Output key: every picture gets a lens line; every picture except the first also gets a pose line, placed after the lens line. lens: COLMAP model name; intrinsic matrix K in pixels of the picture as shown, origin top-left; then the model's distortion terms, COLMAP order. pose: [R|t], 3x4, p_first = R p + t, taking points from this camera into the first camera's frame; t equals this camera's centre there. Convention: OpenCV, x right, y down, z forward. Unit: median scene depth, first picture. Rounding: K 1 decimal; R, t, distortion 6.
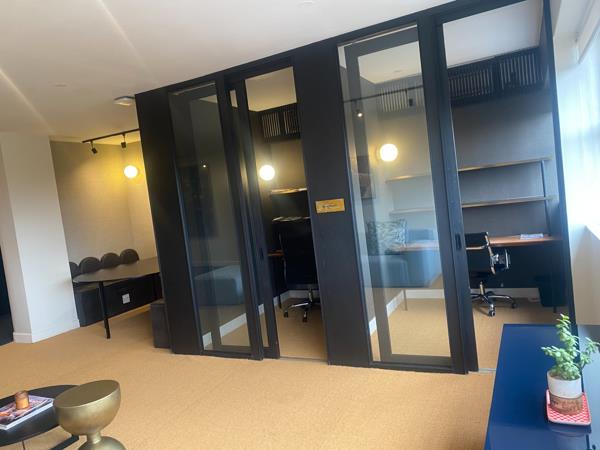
lens RADIAL K [[455.4, 0, 295.8], [0, 455.4, 221.8], [0, 0, 1]] dist [0.062721, -0.069900]
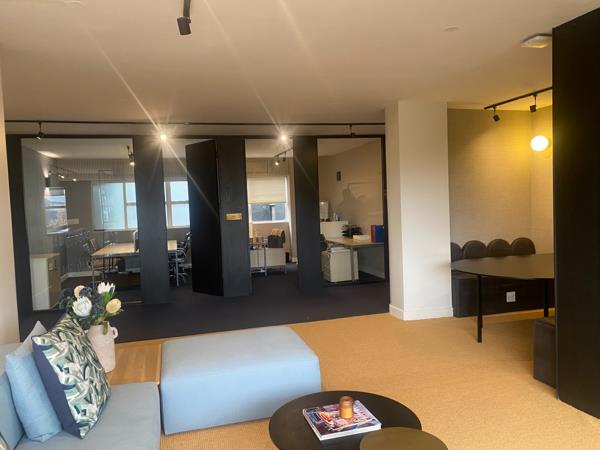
lens RADIAL K [[456.7, 0, 296.6], [0, 456.7, 224.8], [0, 0, 1]] dist [0.066005, -0.073516]
pose [[0.668535, 0.133905, -0.731526, -0.047114], [-0.092929, 0.990988, 0.096472, -0.010435], [0.737852, 0.003485, 0.674954, 0.207974]]
